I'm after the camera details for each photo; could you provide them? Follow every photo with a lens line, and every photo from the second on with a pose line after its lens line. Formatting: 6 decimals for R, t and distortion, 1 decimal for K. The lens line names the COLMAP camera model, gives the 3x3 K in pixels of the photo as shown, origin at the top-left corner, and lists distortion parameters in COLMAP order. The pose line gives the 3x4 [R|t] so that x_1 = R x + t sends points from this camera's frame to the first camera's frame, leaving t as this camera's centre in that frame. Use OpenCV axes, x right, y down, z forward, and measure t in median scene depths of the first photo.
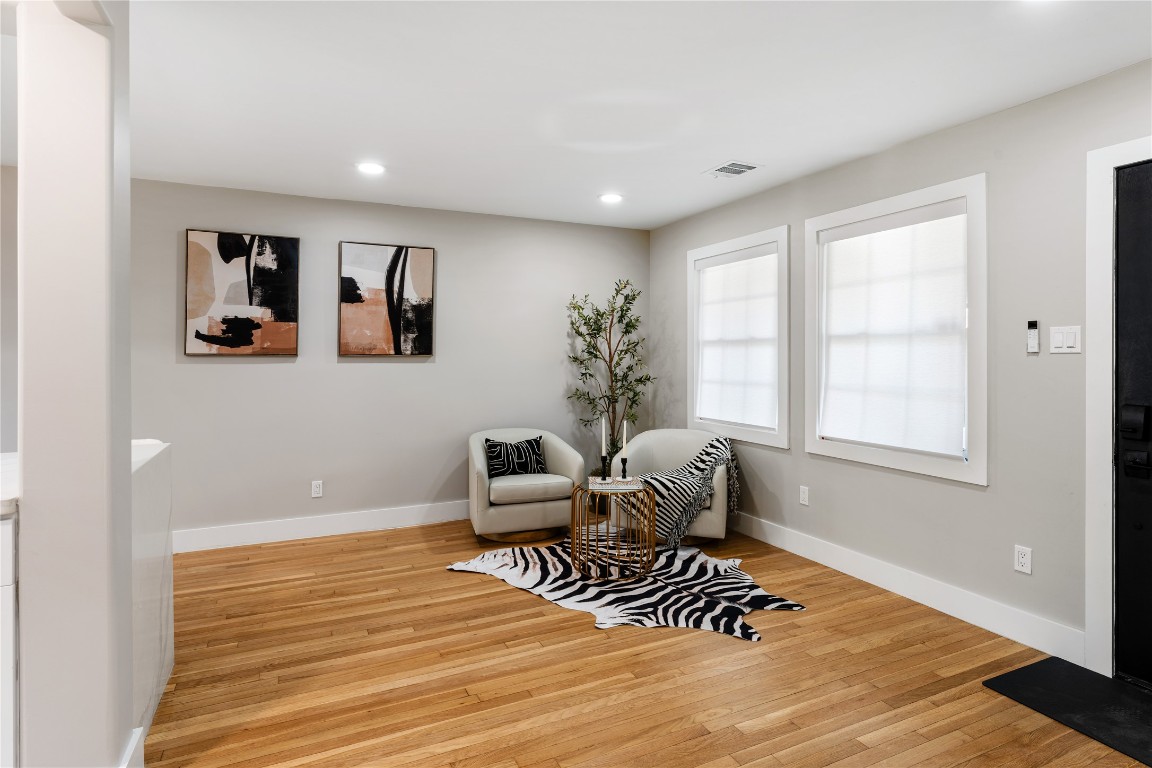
lens RADIAL K [[593.6, 0, 568.5], [0, 593.6, 352.5], [0, 0, 1]] dist [-0.016393, -0.000401]
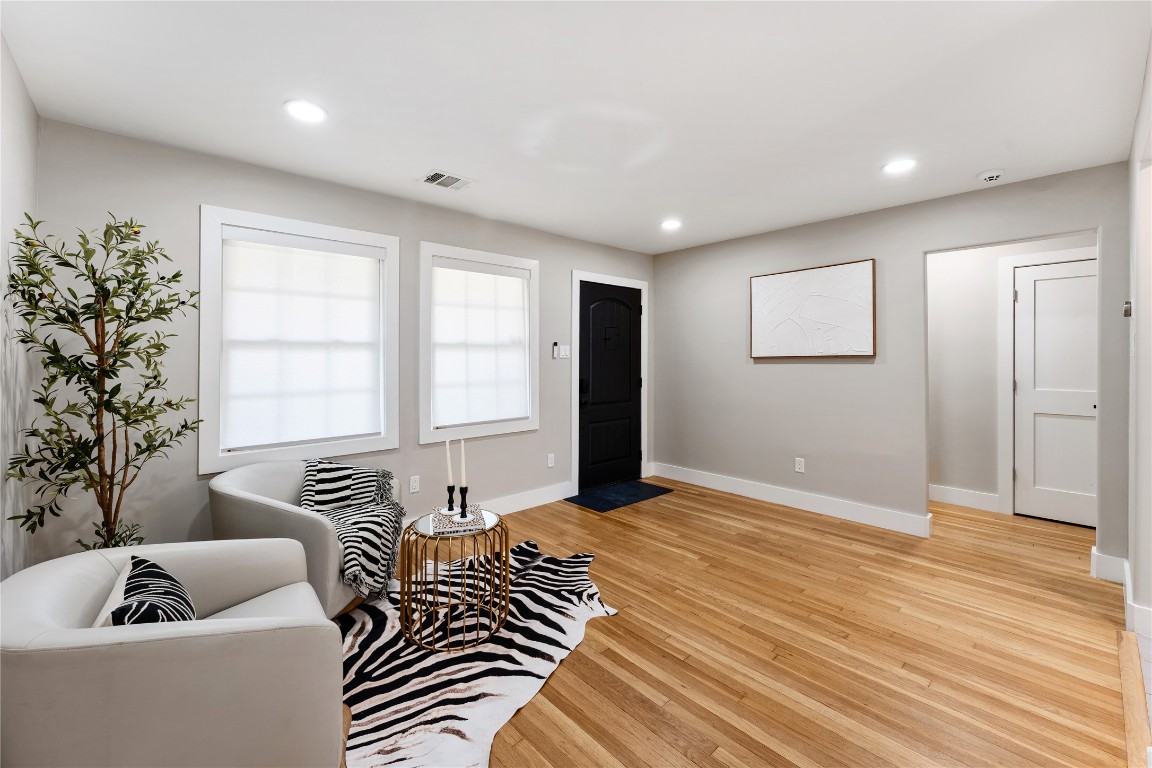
lens RADIAL K [[480.0, 0, 566.5], [0, 480.0, 358.1], [0, 0, 1]] dist [-0.000683, -0.000227]
pose [[-0.293767, -0.003166, 0.955872, -0.535458], [-0.003038, 0.999993, 0.002379, -0.001142], [-0.955872, -0.002205, -0.293775, 0.948810]]
